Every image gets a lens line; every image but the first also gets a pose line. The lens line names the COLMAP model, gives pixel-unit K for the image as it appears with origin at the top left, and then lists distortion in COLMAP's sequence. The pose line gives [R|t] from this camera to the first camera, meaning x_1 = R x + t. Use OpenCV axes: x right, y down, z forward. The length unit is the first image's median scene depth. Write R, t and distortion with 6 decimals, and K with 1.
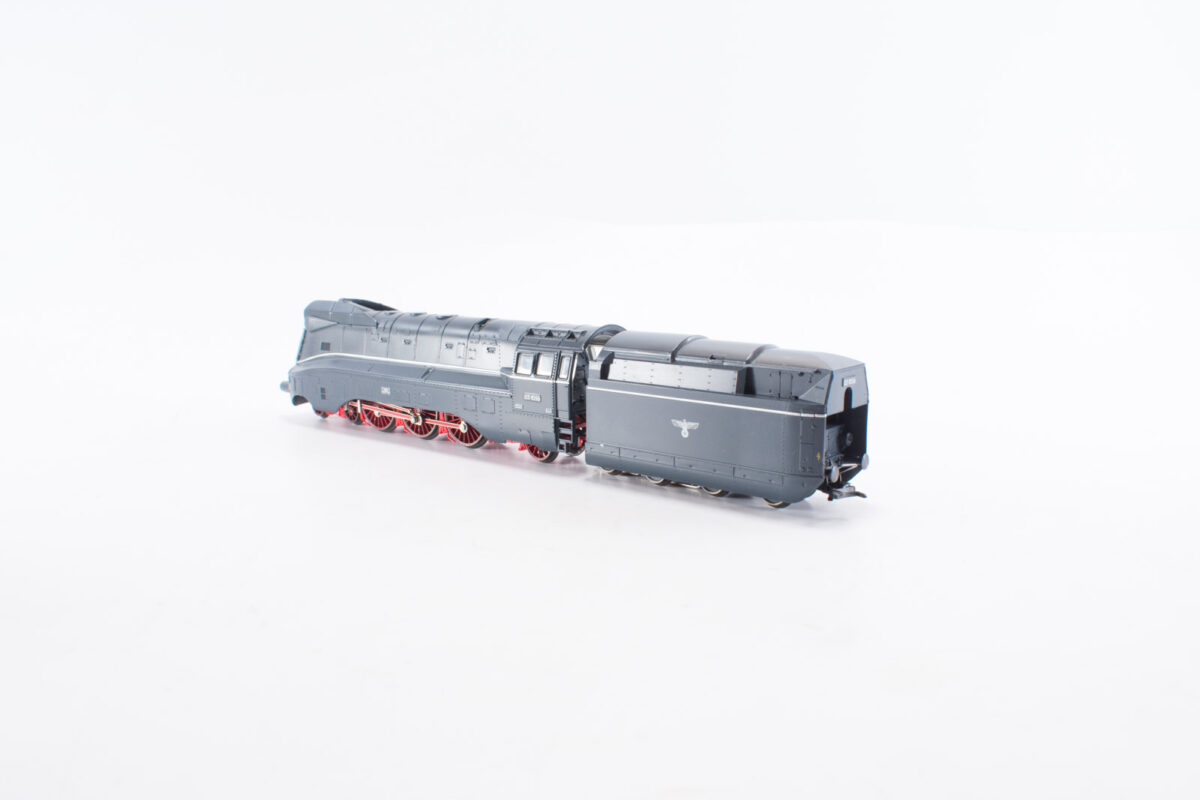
lens RADIAL K [[1029.7, 0, 610.2], [0, 1029.7, 397.7], [0, 0, 1]] dist [0.010597, 0.001055]
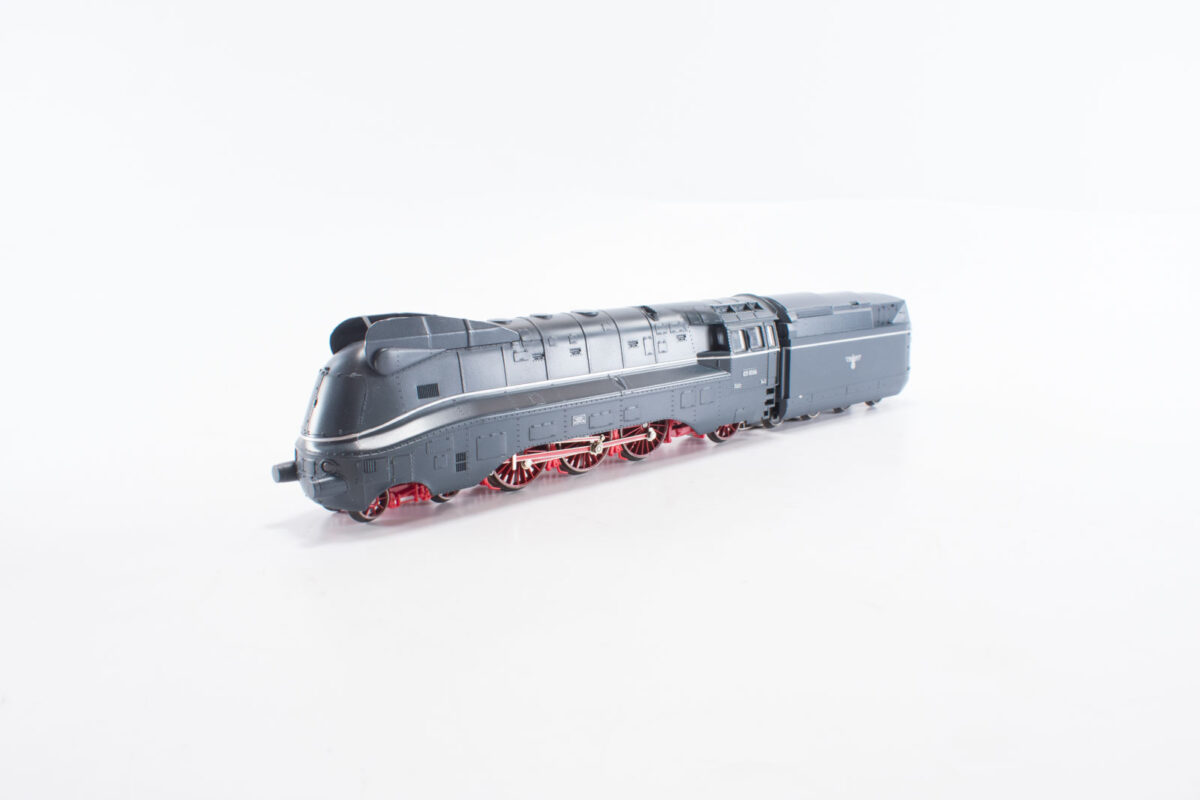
lens RADIAL K [[1029.7, 0, 604.2], [0, 1029.7, 401.8], [0, 0, 1]] dist [0.010597, 0.001055]
pose [[0.098527, -0.161668, 0.981914, -0.978556], [0.175698, 0.974041, 0.142742, -0.127062], [-0.979501, 0.158457, 0.124375, 0.931872]]
